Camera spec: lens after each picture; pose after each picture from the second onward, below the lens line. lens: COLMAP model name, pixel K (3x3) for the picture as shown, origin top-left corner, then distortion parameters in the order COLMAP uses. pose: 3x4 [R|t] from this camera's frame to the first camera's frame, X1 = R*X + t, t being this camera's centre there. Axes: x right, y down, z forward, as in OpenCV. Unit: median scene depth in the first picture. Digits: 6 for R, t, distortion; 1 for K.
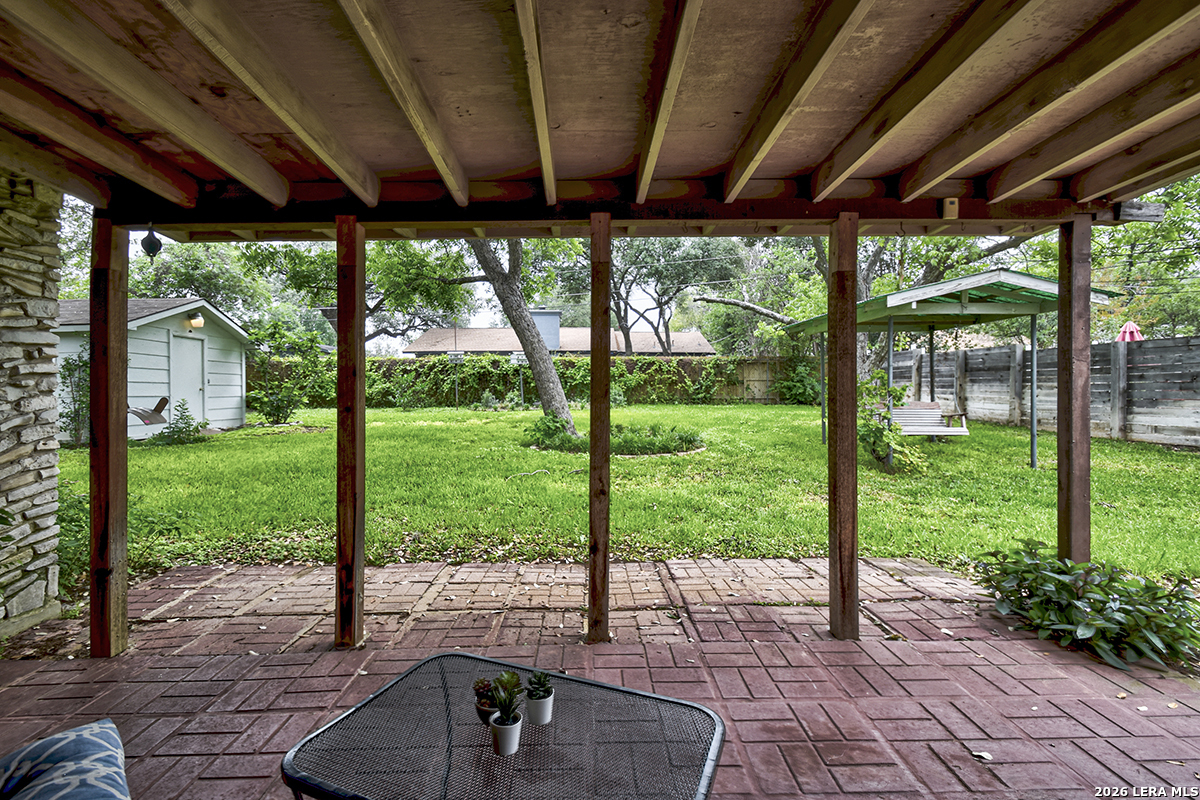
lens RADIAL K [[549.0, 0, 590.4], [0, 549.0, 395.8], [0, 0, 1]] dist [-0.001861, -0.000970]
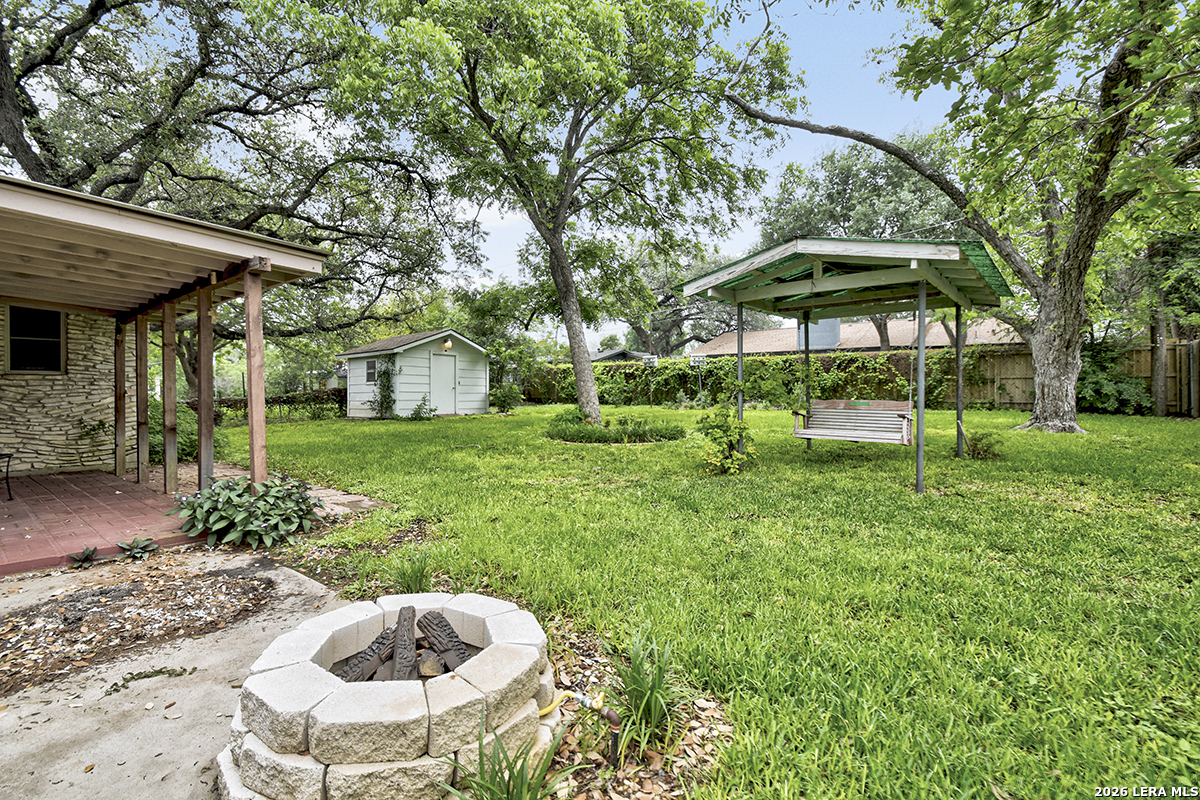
lens RADIAL K [[549.0, 0, 590.4], [0, 549.0, 395.8], [0, 0, 1]] dist [-0.001861, -0.000970]
pose [[0.751959, 0.009058, -0.659147, 0.390237], [-0.012891, 0.999916, -0.000965, 0.004252], [0.659083, 0.009222, 0.752013, 0.066072]]
